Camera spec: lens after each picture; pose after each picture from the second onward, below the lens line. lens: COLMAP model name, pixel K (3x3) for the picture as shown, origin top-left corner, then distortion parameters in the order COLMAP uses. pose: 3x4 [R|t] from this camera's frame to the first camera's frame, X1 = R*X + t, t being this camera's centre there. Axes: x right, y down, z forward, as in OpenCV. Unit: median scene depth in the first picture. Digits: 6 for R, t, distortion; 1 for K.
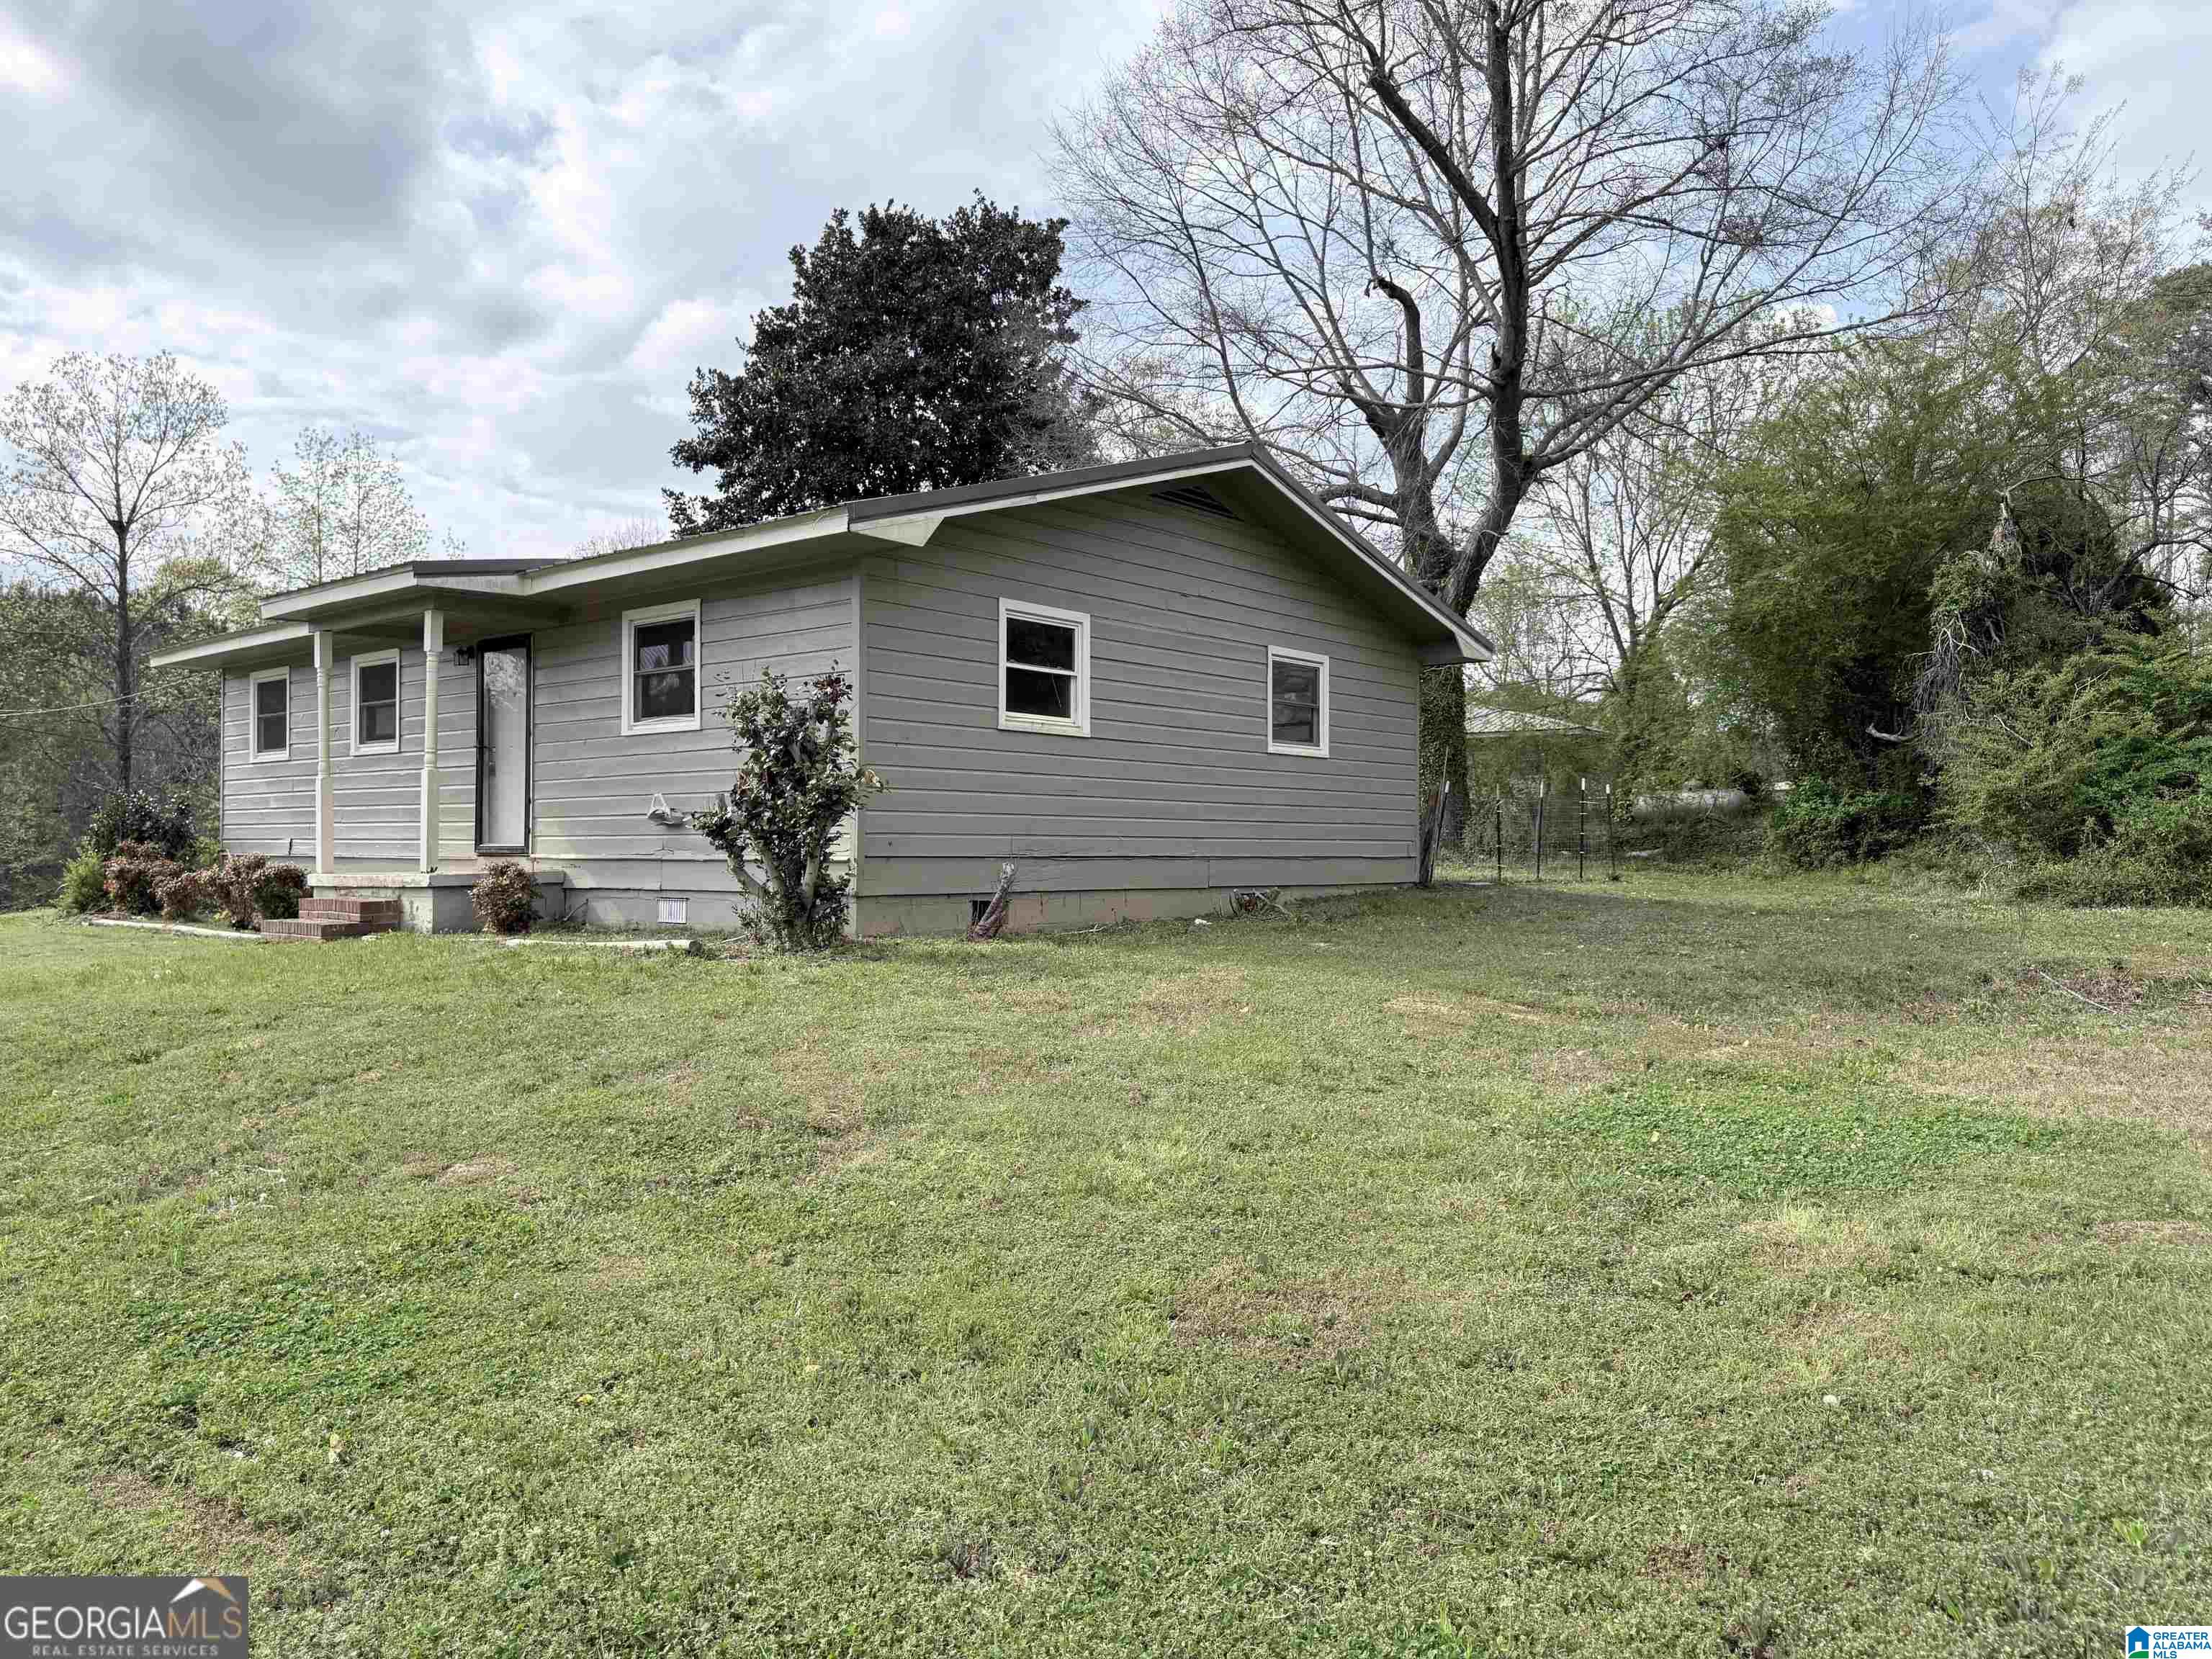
lens RADIAL K [[1561.3, 0, 1112.9], [0, 1561.3, 817.3], [0, 0, 1]] dist [0.065357, -0.072666]
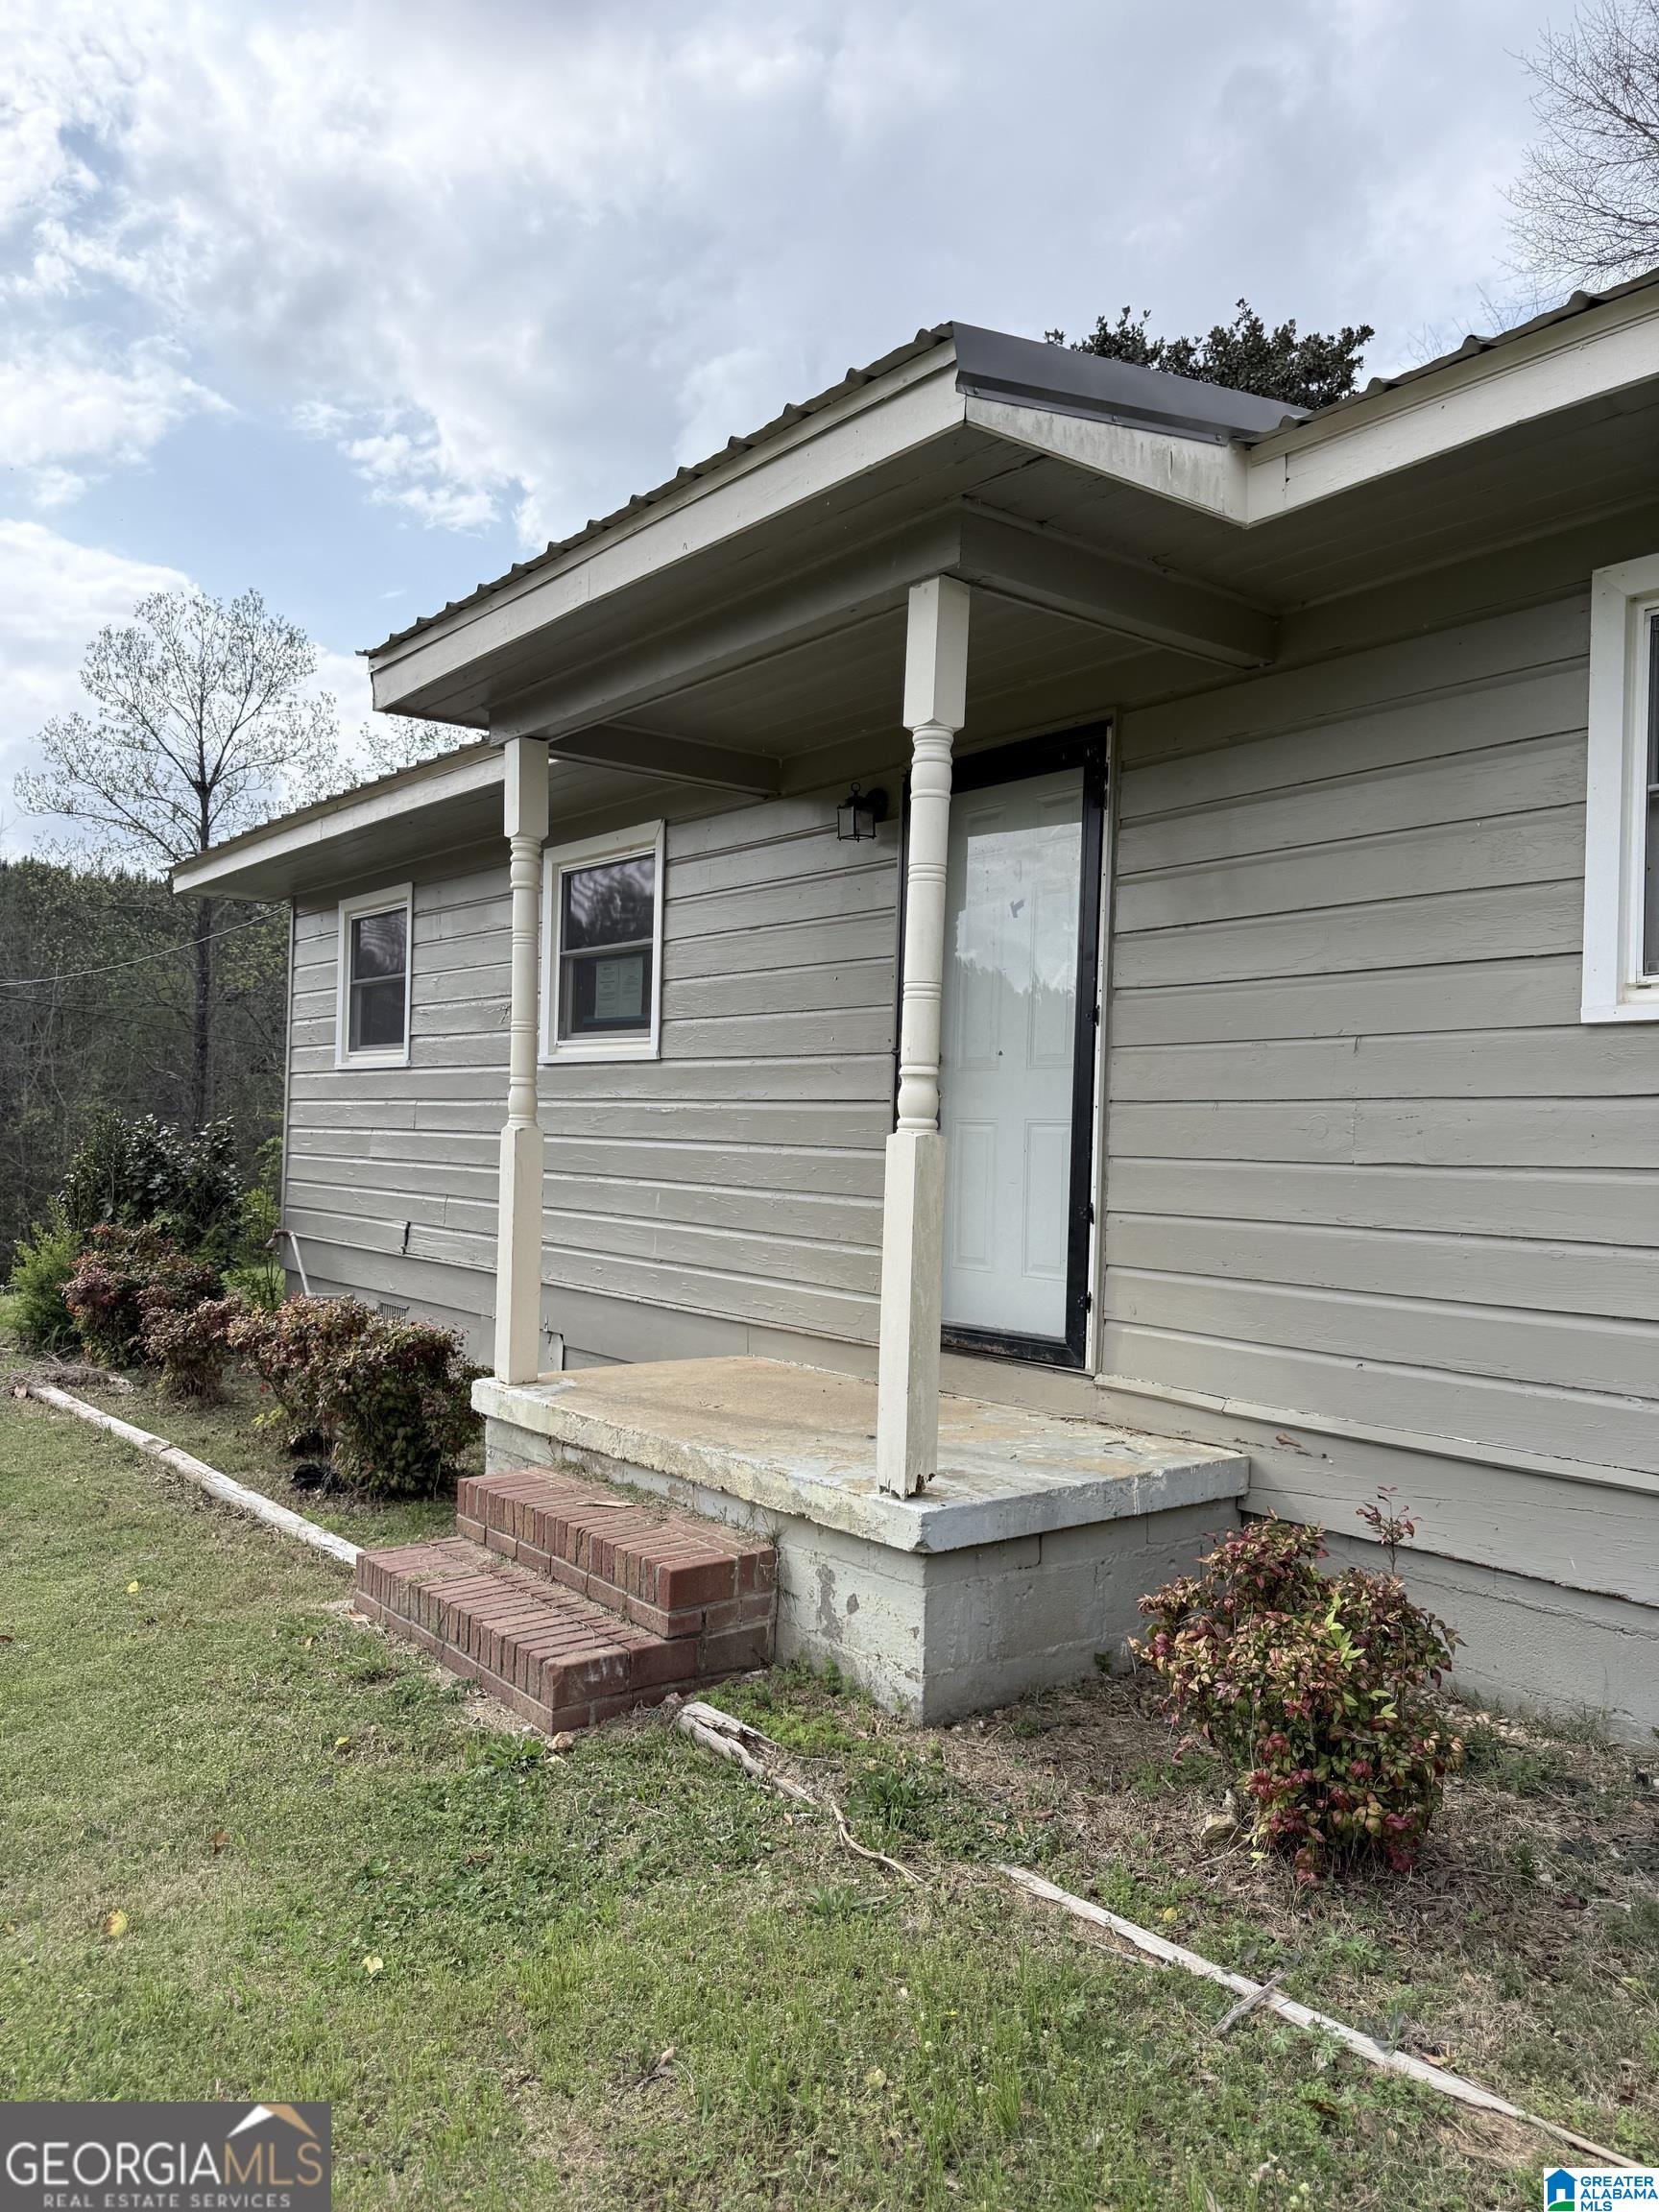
lens RADIAL K [[1561.3, 0, 829.5], [0, 1561.3, 1106.0], [0, 0, 1]] dist [0.065357, -0.072666]
pose [[0.981777, 0.023243, -0.188610, -0.102541], [-0.024145, 0.999705, -0.002488, -0.008895], [0.188497, 0.006997, 0.982049, 0.186117]]
